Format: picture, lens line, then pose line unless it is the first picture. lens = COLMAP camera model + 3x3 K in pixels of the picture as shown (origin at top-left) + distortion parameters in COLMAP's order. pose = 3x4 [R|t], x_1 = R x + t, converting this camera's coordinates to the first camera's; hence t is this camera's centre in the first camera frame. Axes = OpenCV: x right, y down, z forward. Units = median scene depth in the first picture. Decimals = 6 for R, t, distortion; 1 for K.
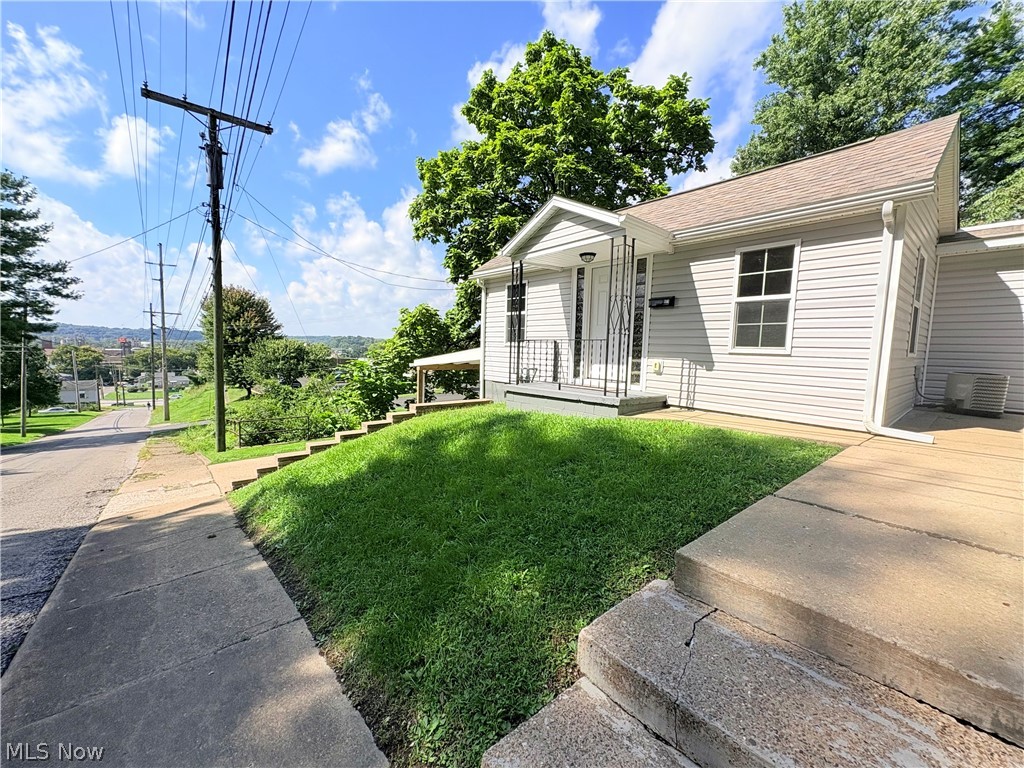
lens RADIAL K [[405.9, 0, 512.0], [0, 405.9, 384.0], [0, 0, 1]] dist [0.003632, 0.000185]
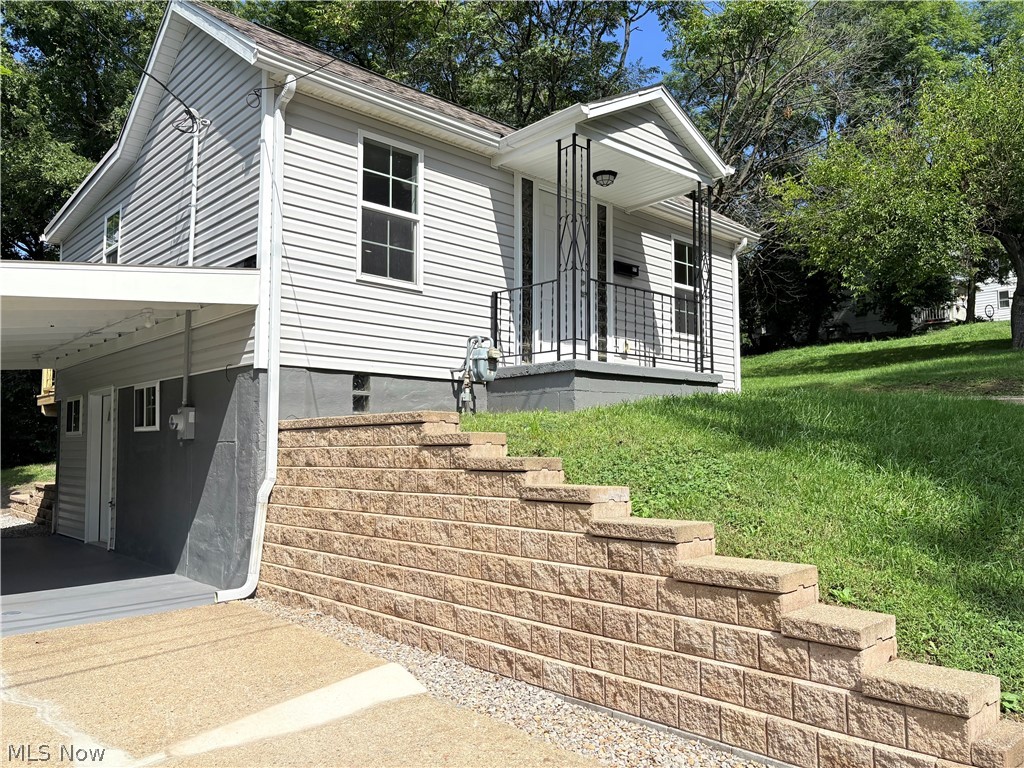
lens RADIAL K [[768.4, 0, 512.0], [0, 768.4, 384.0], [0, 0, 1]] dist [0.091250, -0.138707]
pose [[-0.051046, 0.061692, 0.996789, -1.108439], [0.091286, 0.994200, -0.056857, 0.092128], [-0.994516, 0.088091, -0.056381, 1.292116]]
